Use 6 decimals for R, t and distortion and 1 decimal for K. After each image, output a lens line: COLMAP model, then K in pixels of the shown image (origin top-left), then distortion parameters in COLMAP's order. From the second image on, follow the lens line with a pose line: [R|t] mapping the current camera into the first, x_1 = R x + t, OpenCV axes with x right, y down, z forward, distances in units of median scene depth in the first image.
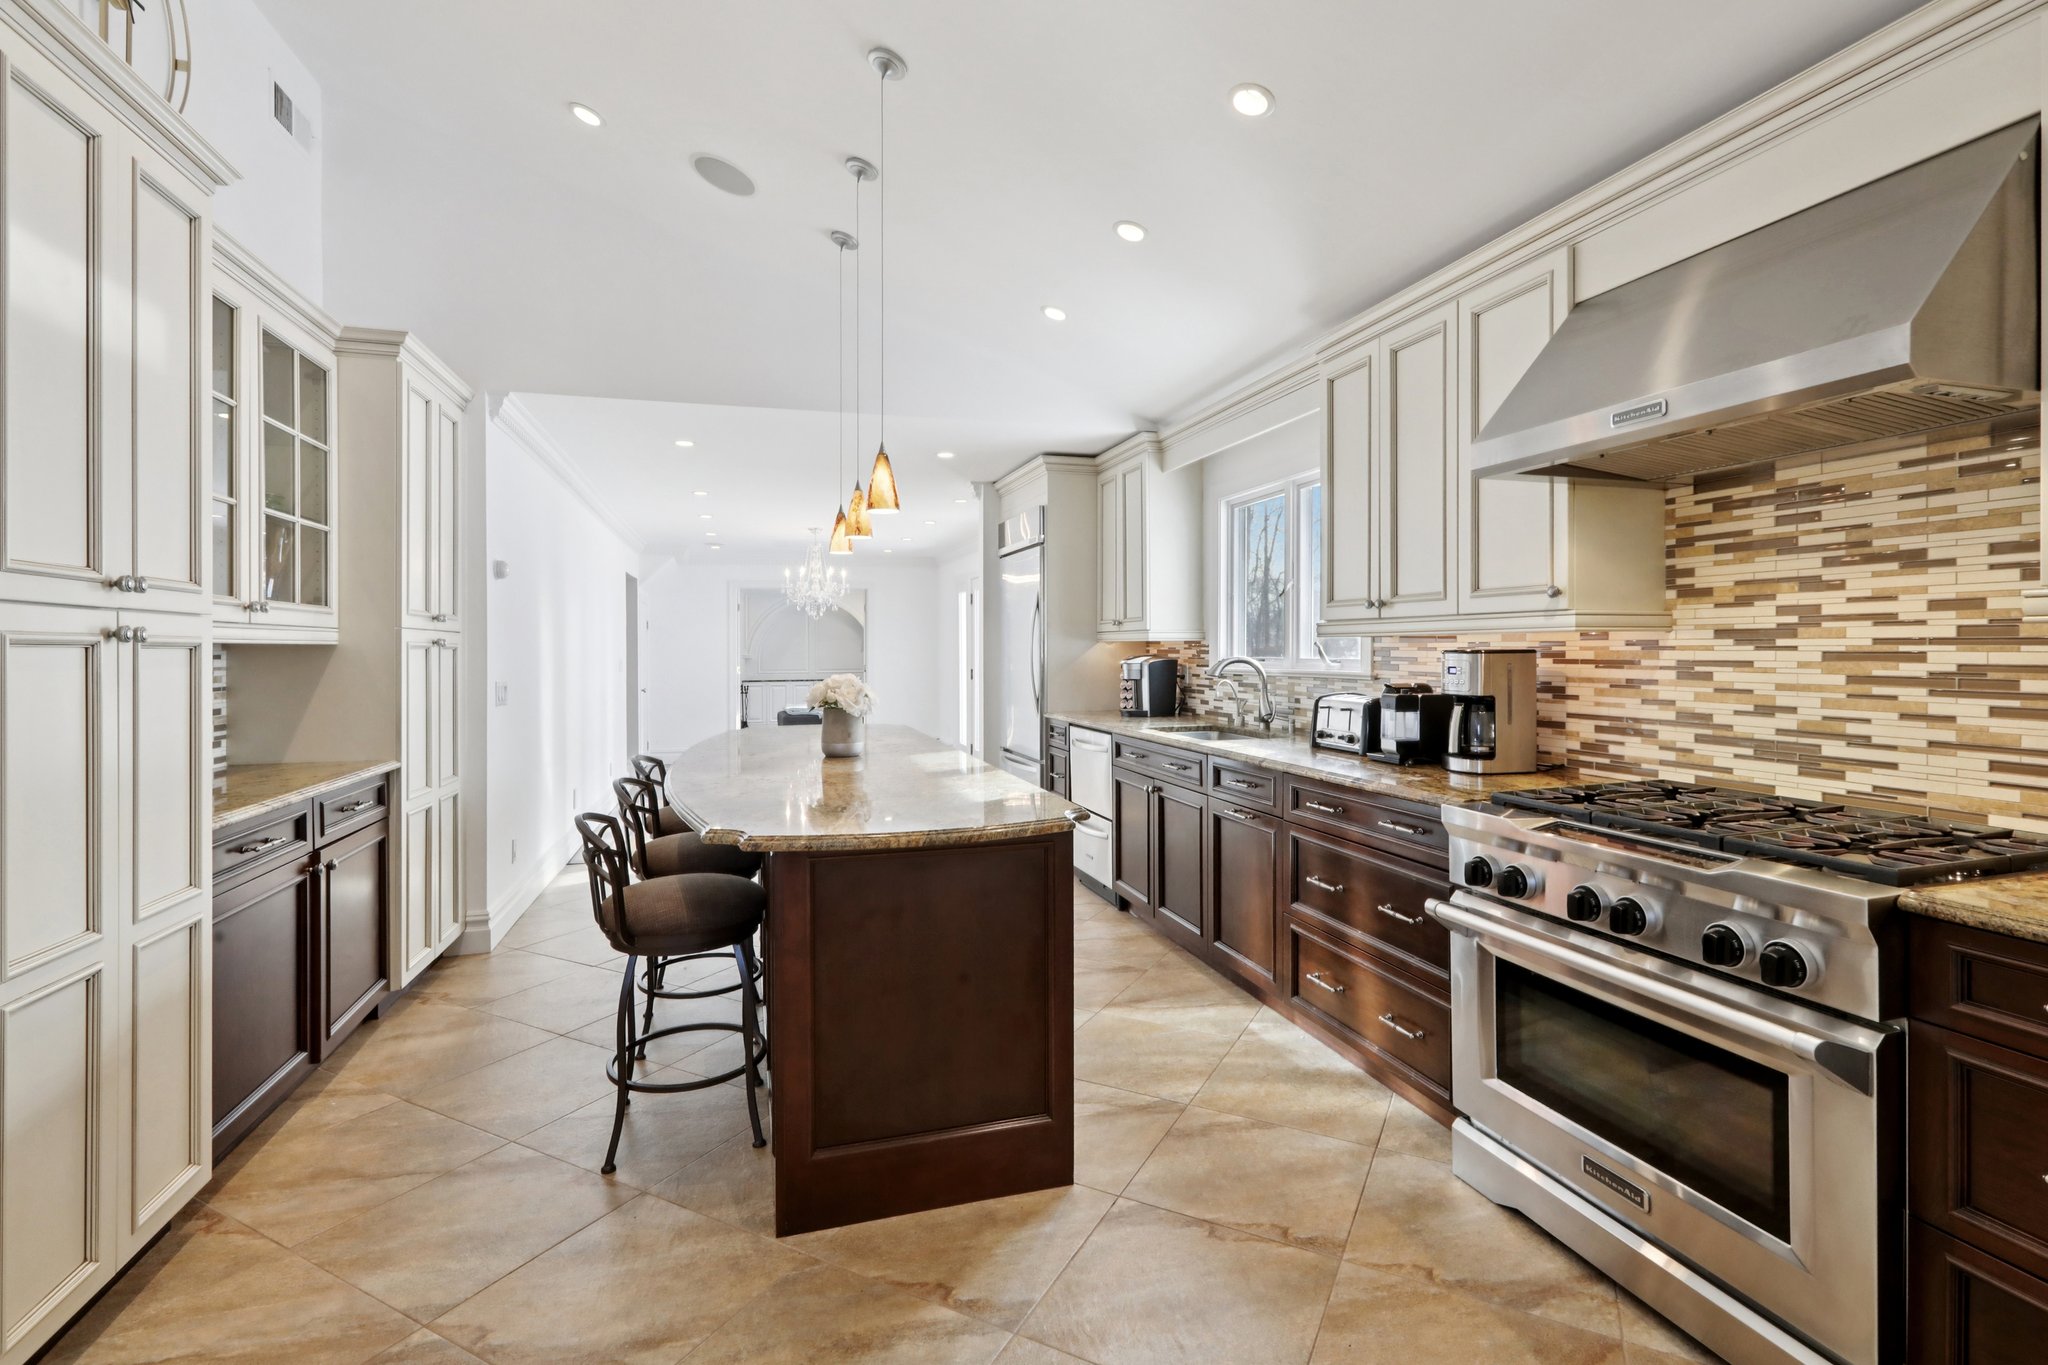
lens RADIAL K [[934.2, 0, 1026.1], [0, 934.2, 654.0], [0, 0, 1]] dist [-0.003362, 0.000244]
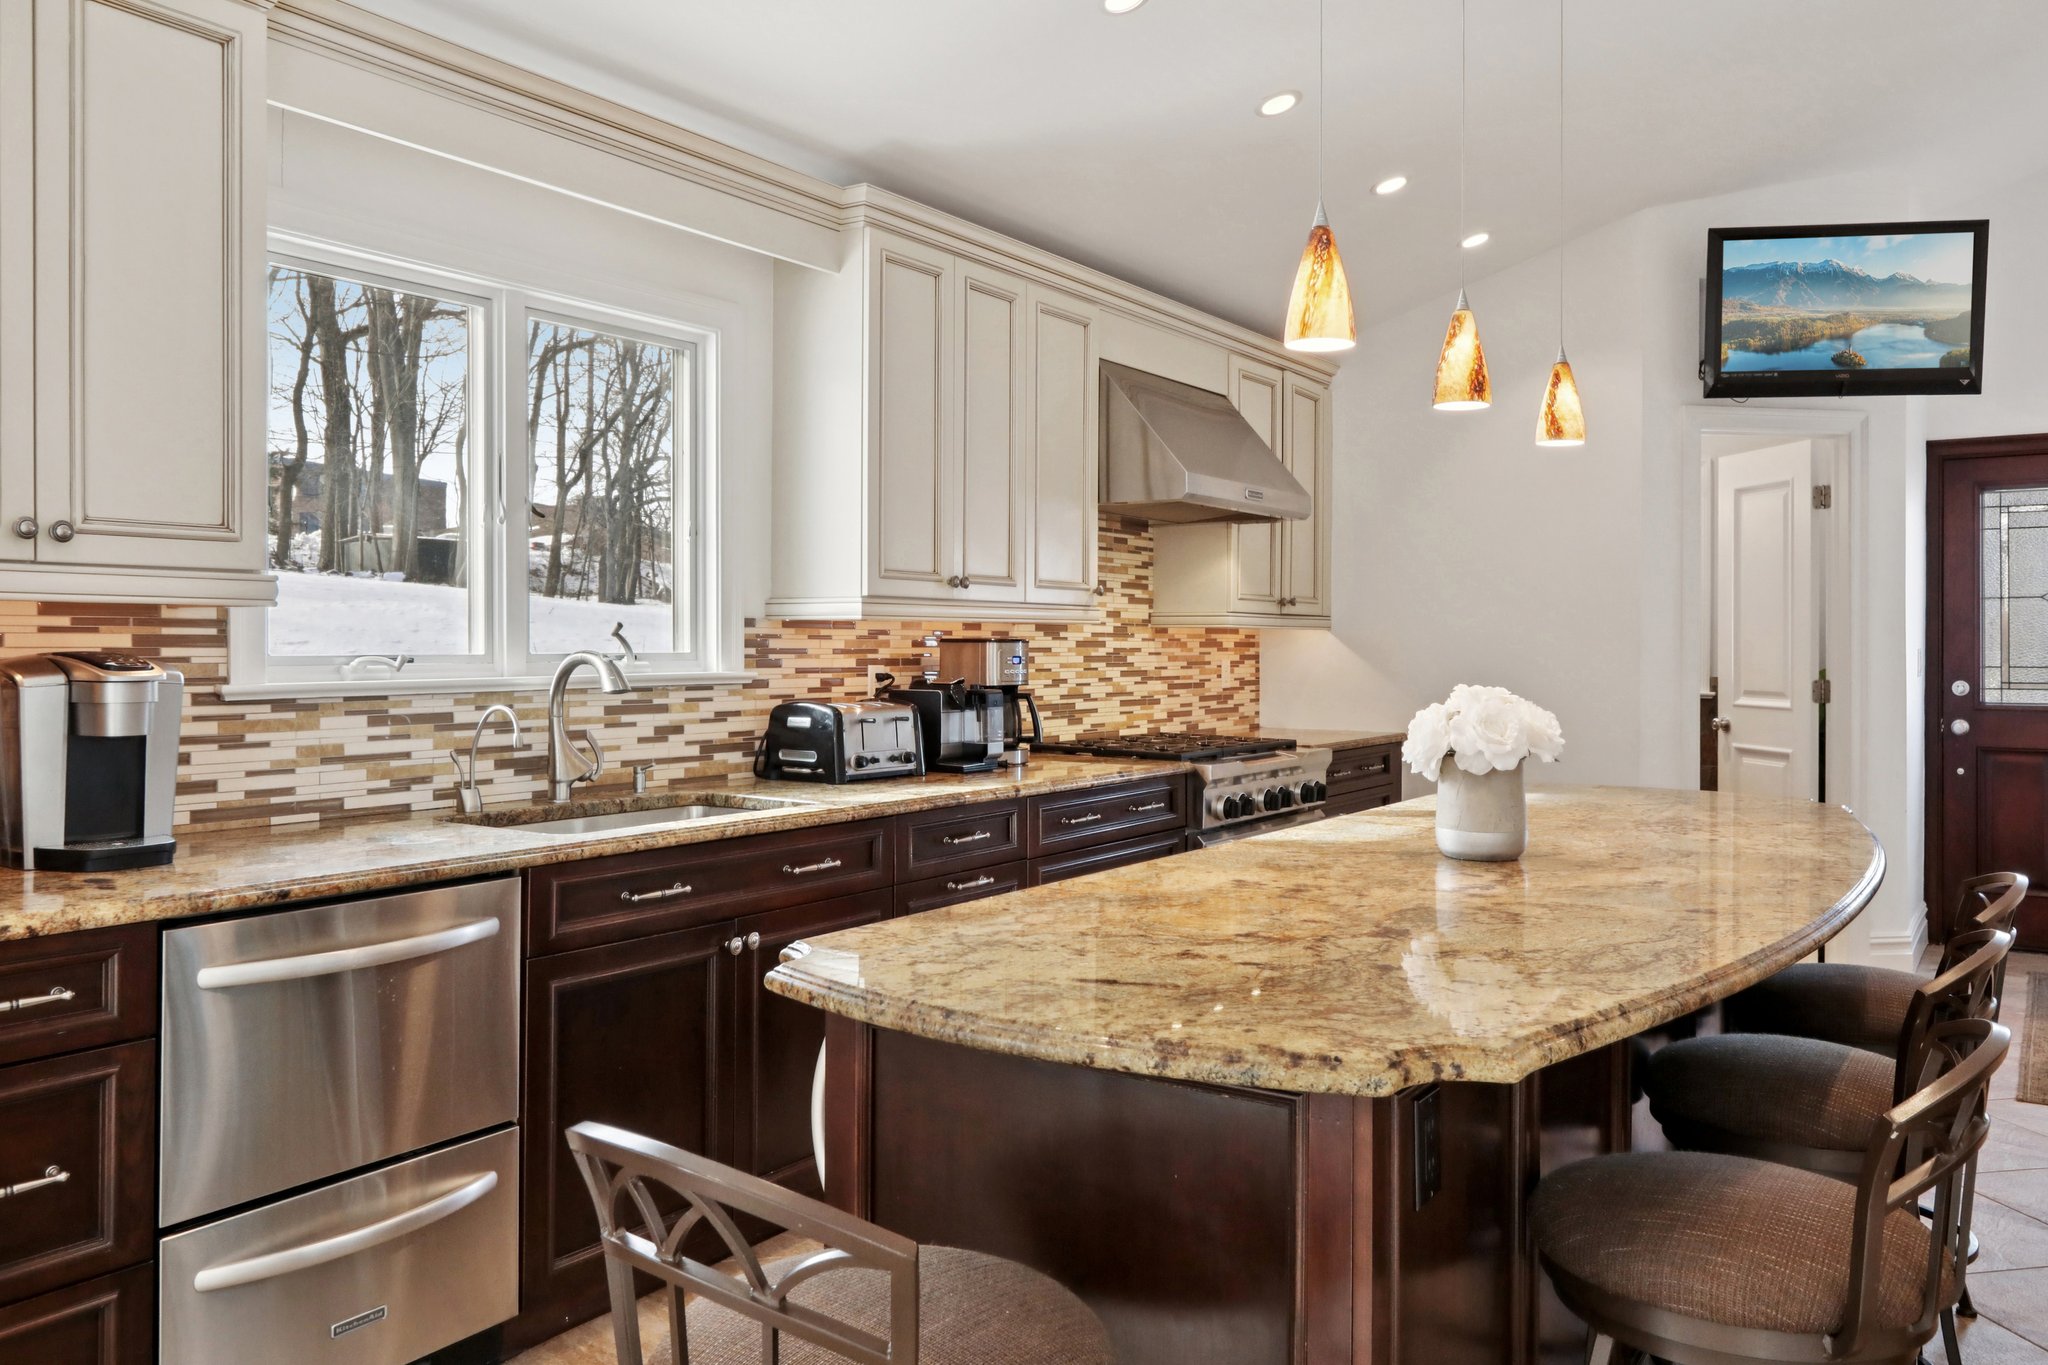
lens RADIAL K [[1549.1, 0, 1027.1], [0, 1549.1, 635.0], [0, 0, 1]] dist [-0.004881, 0.007660]
pose [[-0.634714, 0.003229, 0.772740, -0.873726], [0.001634, 0.999995, -0.002836, -0.004459], [-0.772745, -0.000538, -0.634716, 2.229510]]
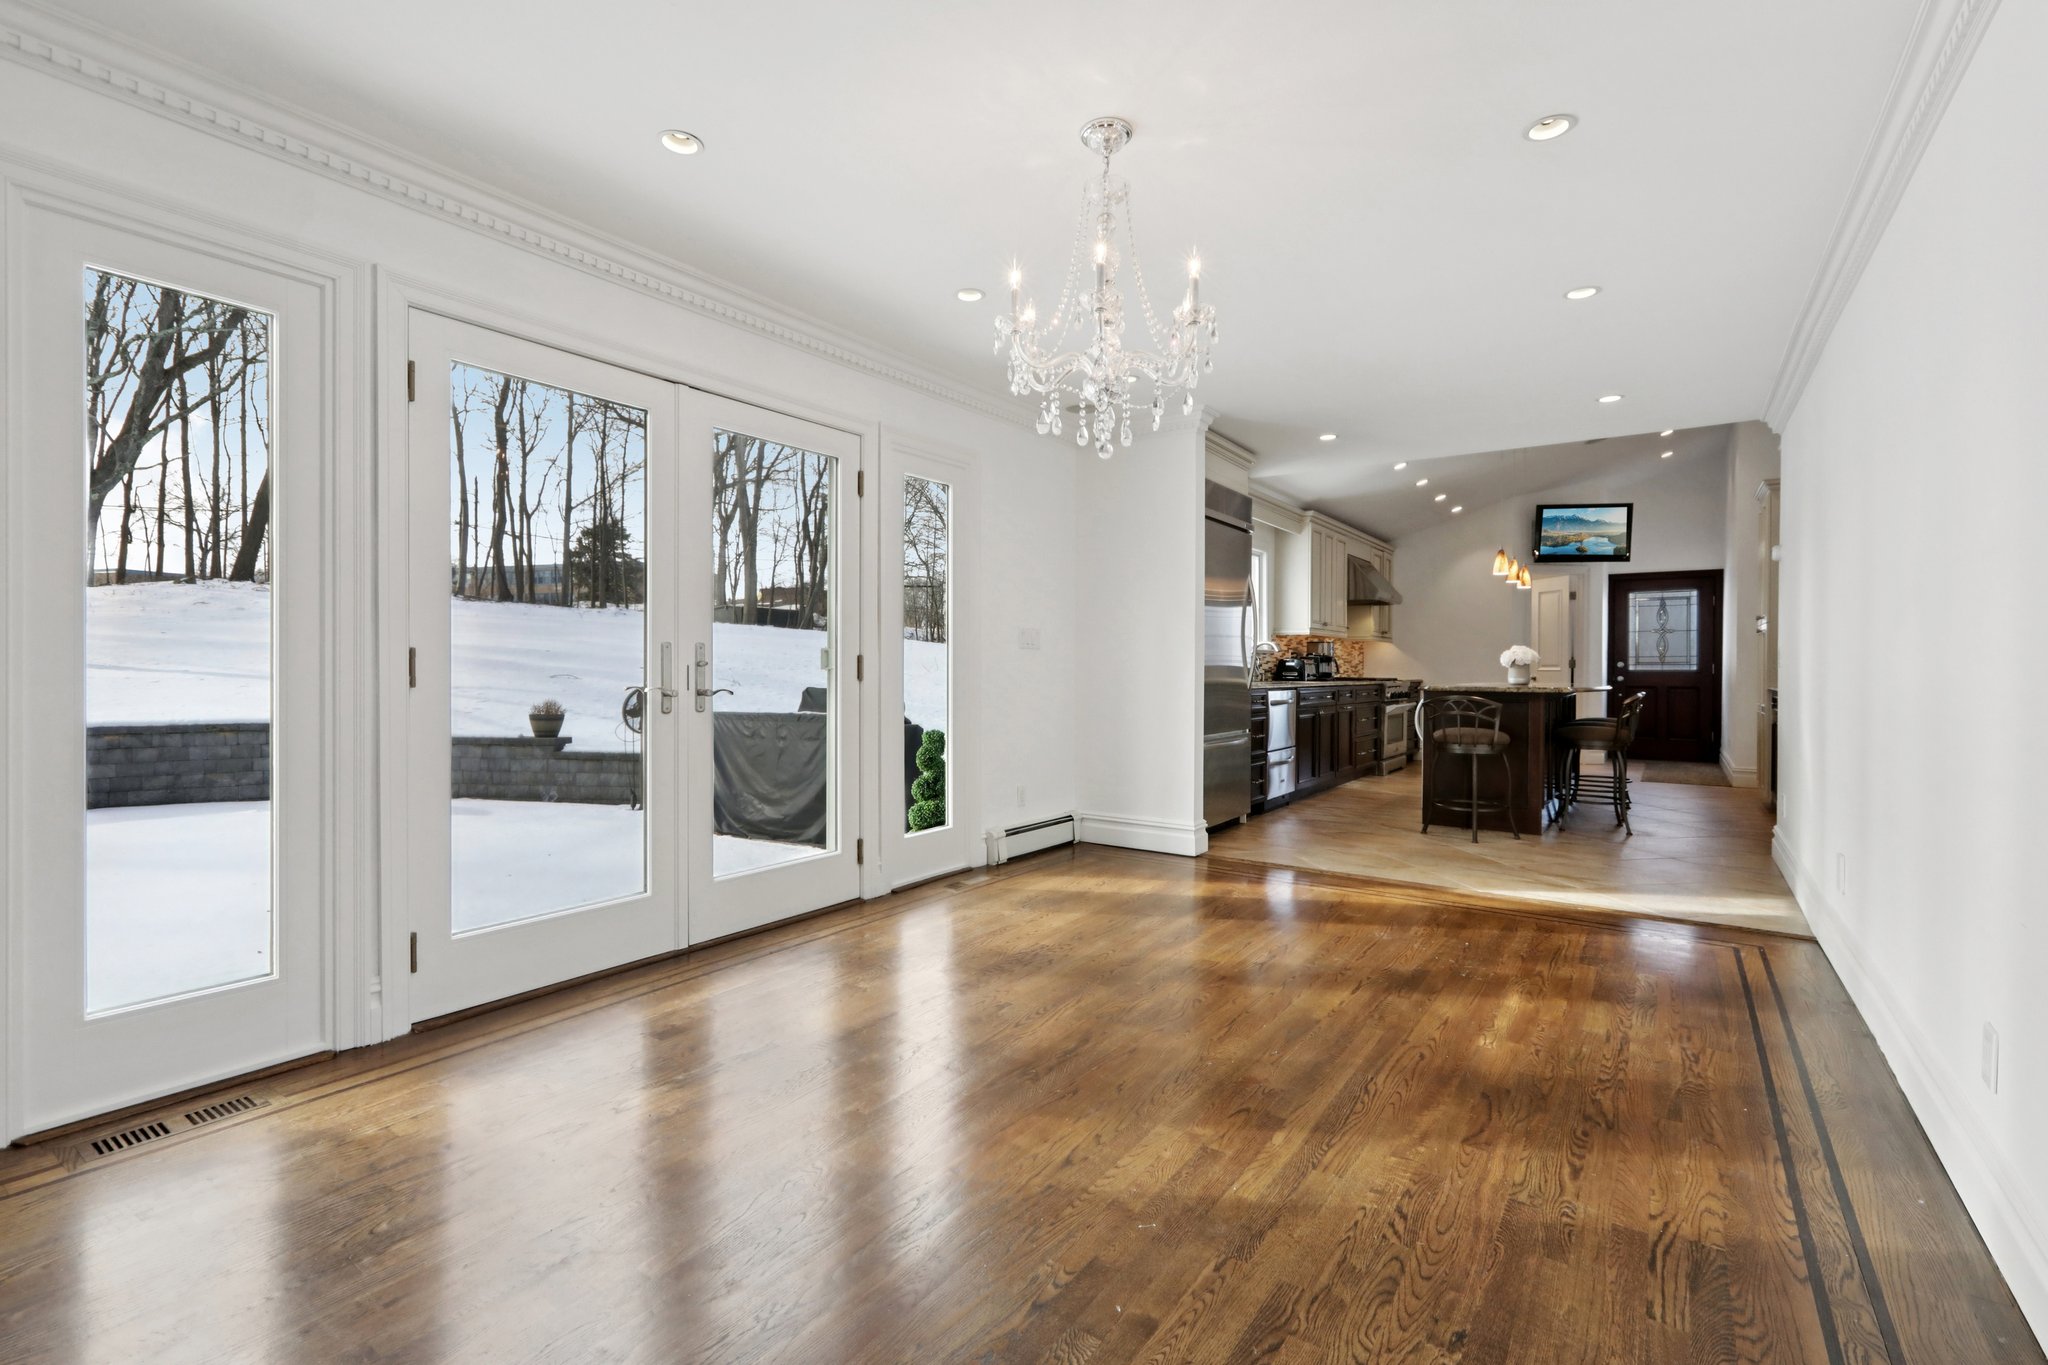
lens RADIAL K [[930.8, 0, 1019.7], [0, 930.8, 671.3], [0, 0, 1]] dist [0.000601, 0.000399]
pose [[-0.621068, -0.001979, 0.783754, -1.502053], [0.001886, 0.999990, 0.004020, 0.088750], [-0.783755, 0.003975, -0.621058, 4.202019]]
